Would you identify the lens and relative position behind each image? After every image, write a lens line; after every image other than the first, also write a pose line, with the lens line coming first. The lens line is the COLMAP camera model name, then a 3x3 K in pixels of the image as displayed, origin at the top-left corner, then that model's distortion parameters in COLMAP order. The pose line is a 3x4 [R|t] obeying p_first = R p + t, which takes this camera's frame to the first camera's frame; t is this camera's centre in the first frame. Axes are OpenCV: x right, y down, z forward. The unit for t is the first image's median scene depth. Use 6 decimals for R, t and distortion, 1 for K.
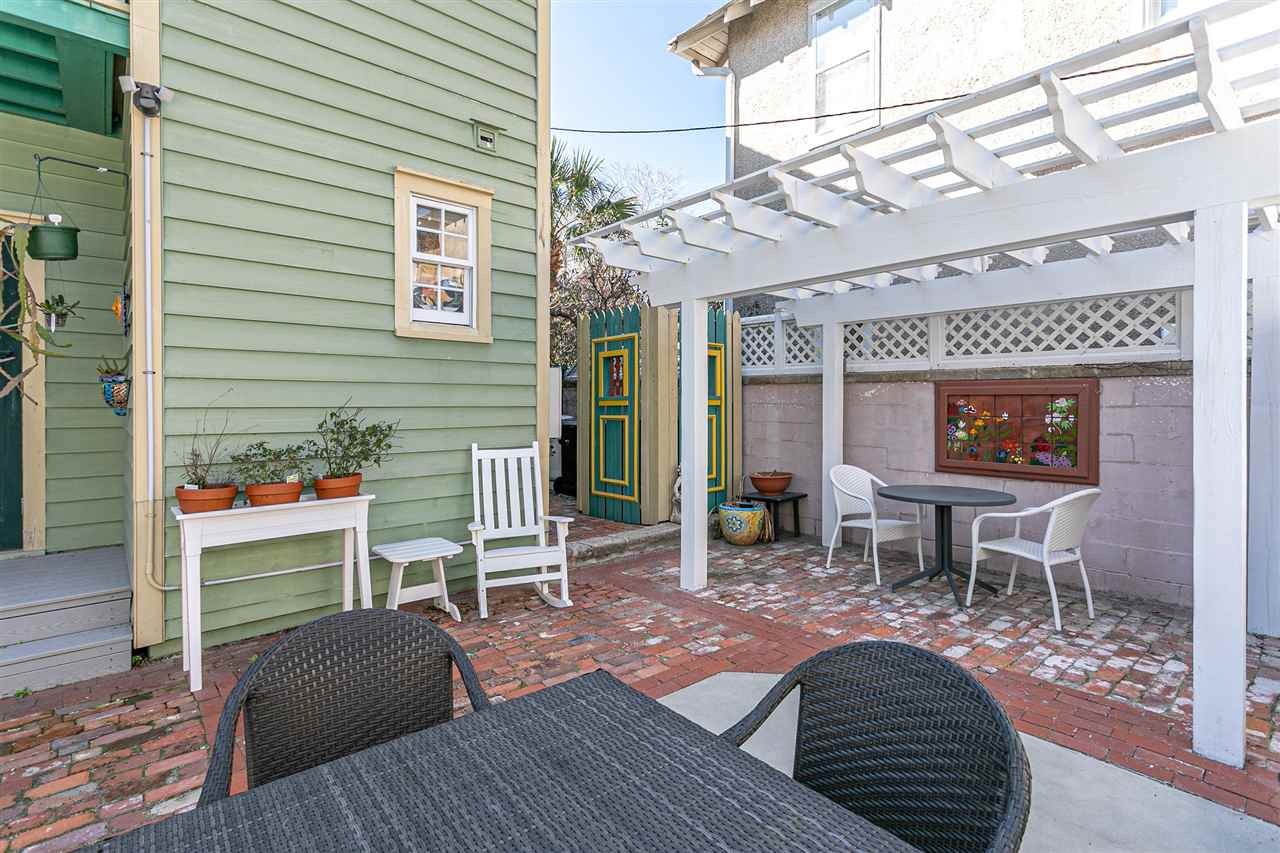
lens RADIAL K [[622.5, 0, 629.8], [0, 622.5, 402.5], [0, 0, 1]] dist [0.002656, 0.001236]
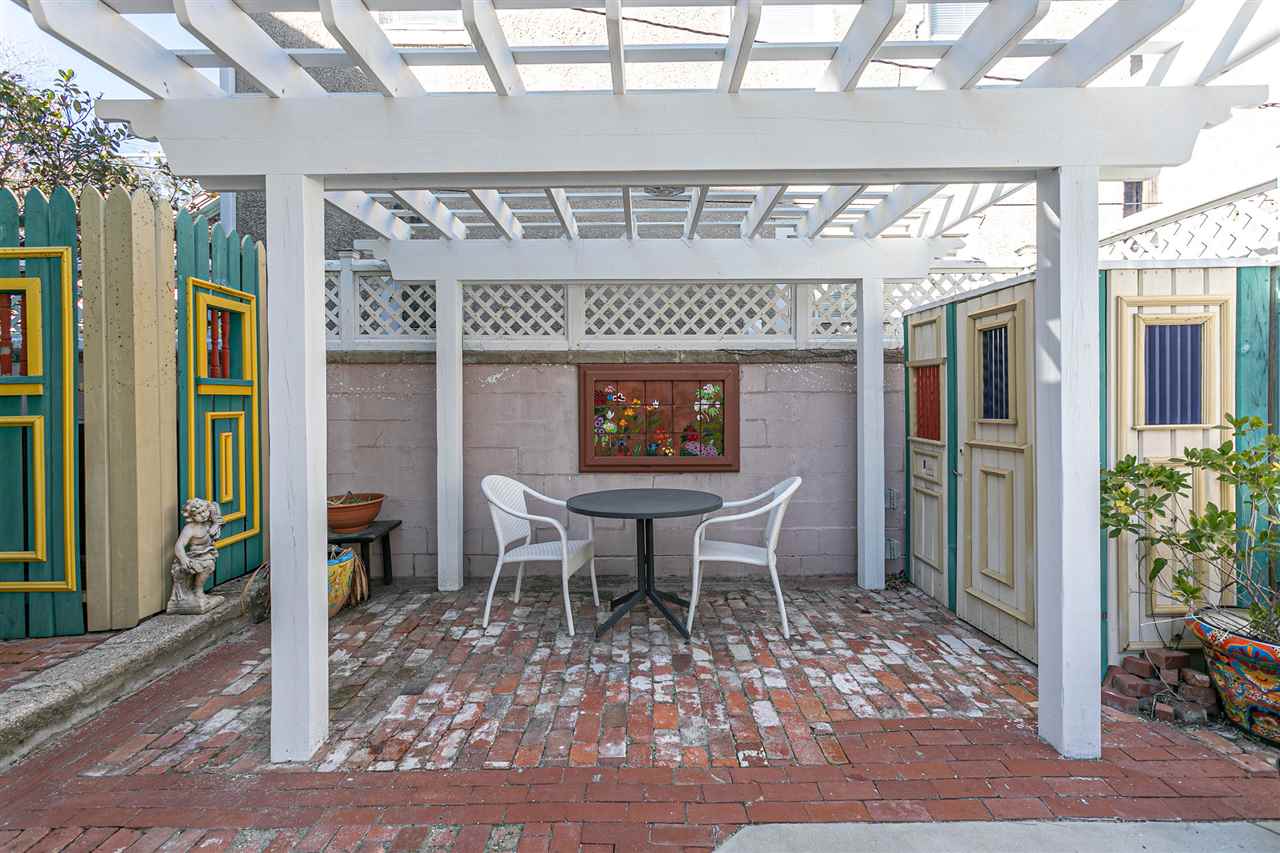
lens RADIAL K [[622.5, 0, 655.1], [0, 622.5, 406.0], [0, 0, 1]] dist [0.002656, 0.001236]
pose [[0.645045, -0.013584, 0.764024, -0.091207], [0.006450, 0.999903, 0.012332, 0.013850], [-0.764118, -0.003026, 0.645070, 0.439574]]
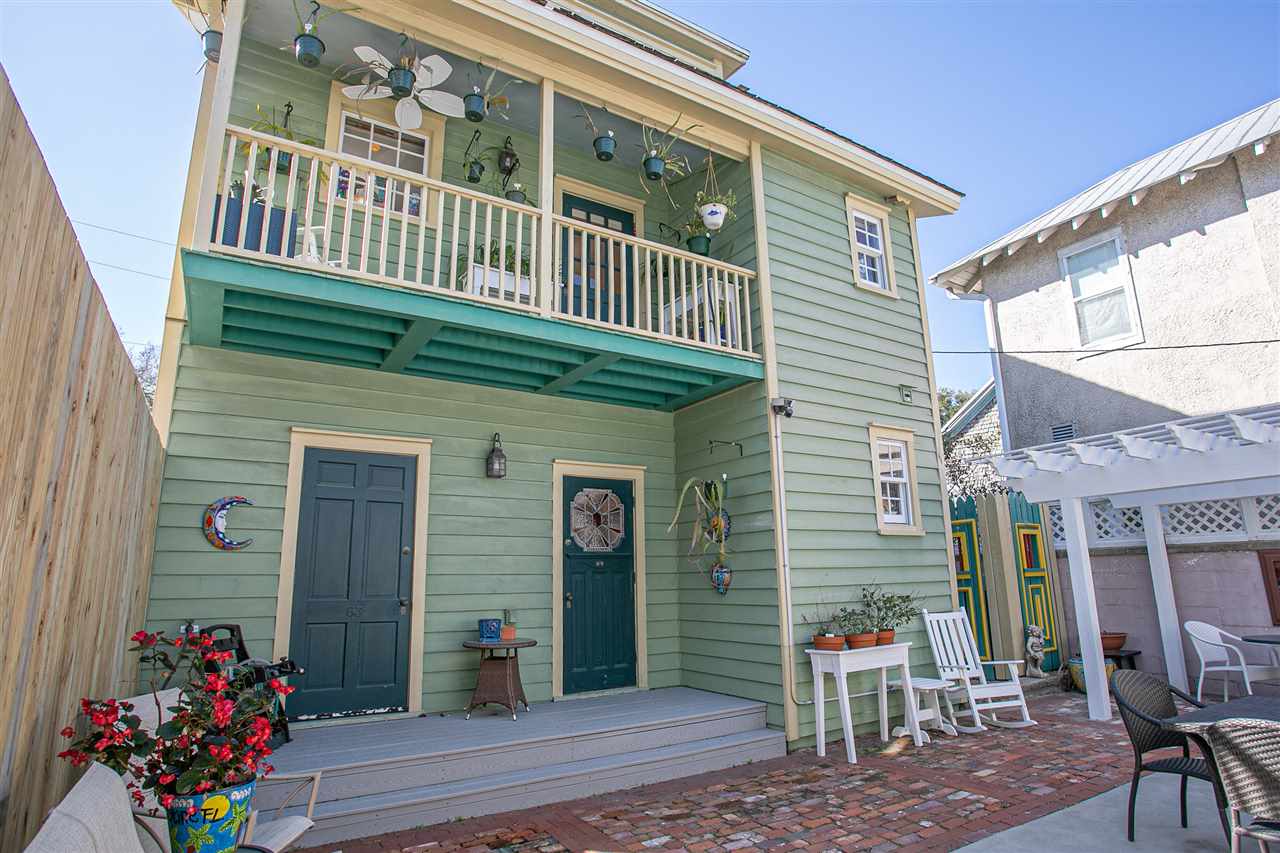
lens RADIAL K [[686.8, 0, 629.1], [0, 686.8, 435.0], [0, 0, 1]] dist [-0.042227, 0.013476]
pose [[0.986594, -0.055435, -0.153491, -0.600431], [0.022739, 0.978060, -0.207079, -0.013552], [0.161603, 0.200813, 0.966208, -0.606527]]
